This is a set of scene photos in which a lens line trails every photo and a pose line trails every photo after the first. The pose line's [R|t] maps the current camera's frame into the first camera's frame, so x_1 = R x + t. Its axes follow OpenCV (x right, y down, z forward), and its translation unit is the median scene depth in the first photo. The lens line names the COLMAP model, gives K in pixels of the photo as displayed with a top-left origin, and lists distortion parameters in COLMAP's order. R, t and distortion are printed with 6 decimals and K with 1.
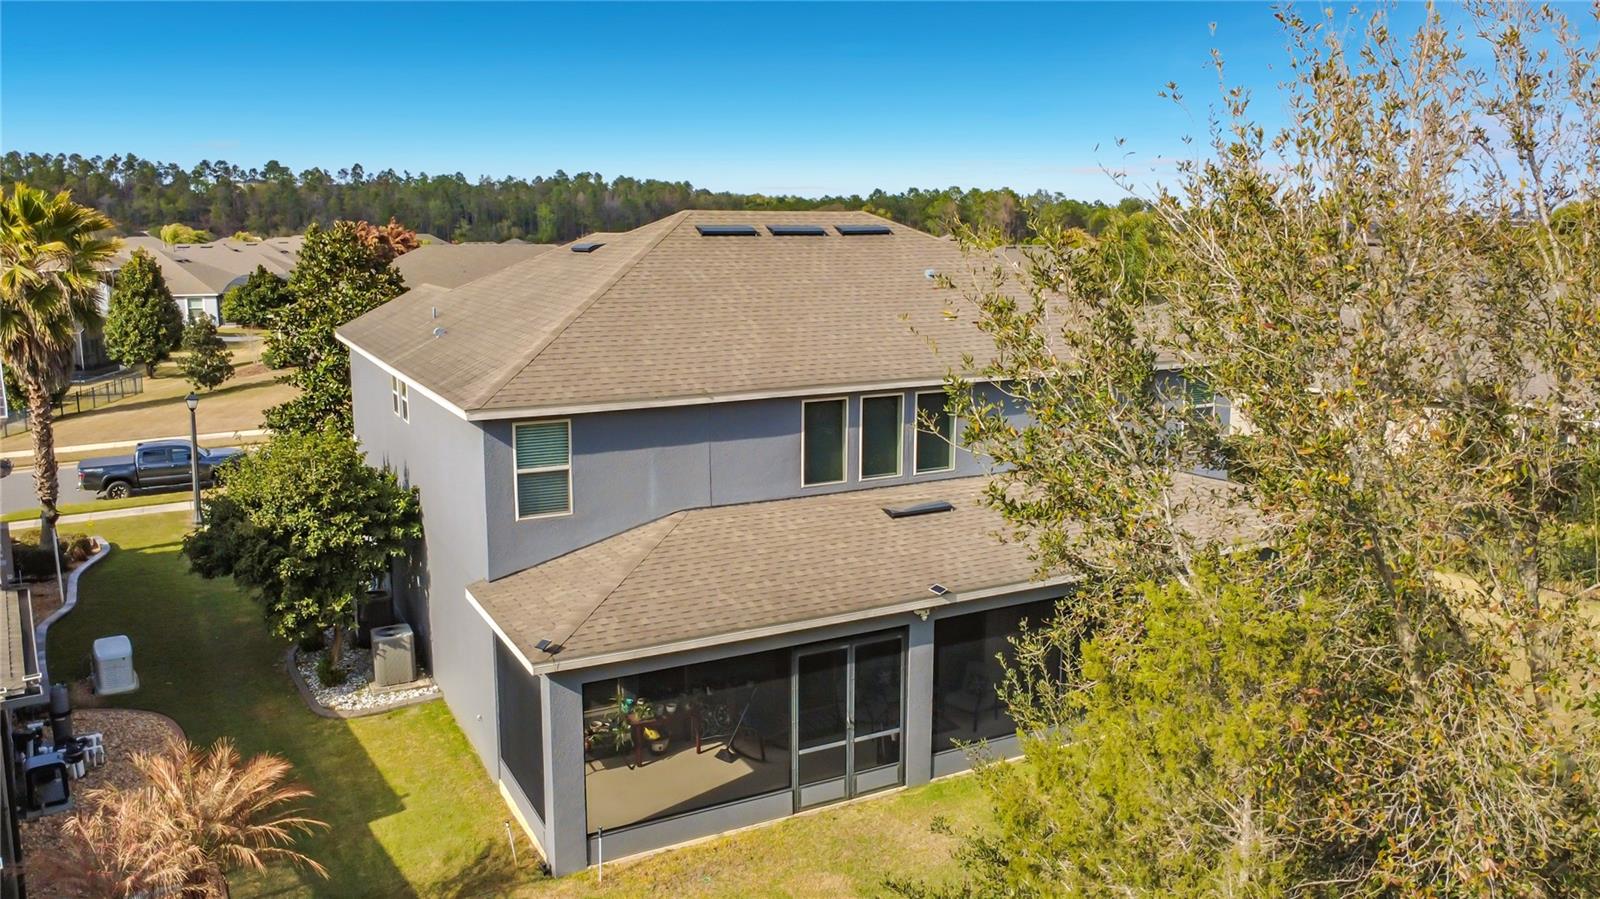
lens RADIAL K [[1201.3, 0, 800.0], [0, 1201.3, 449.5], [0, 0, 1]] dist [-0.022694, -0.007832]
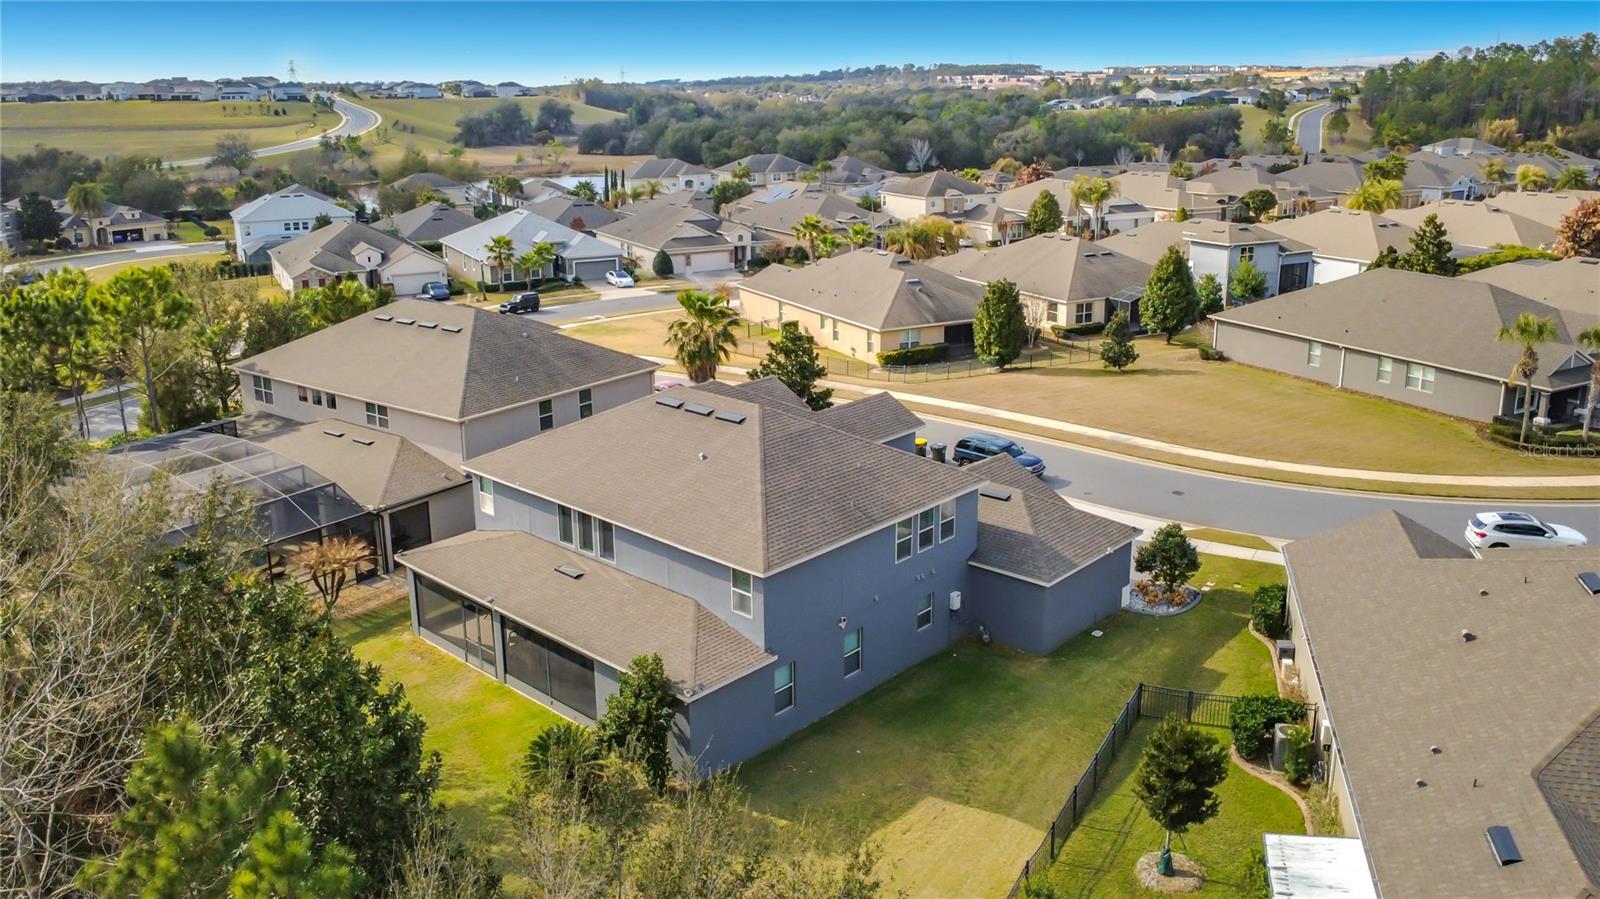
lens RADIAL K [[1234.9, 0, 800.0], [0, 1234.9, 449.5], [0, 0, 1]] dist [-0.030637, 0.001398]
pose [[0.340181, 0.273167, -0.899809, 1.942505], [-0.173948, 0.958644, 0.225265, -0.648463], [0.924131, 0.079889, 0.373629, 0.551294]]
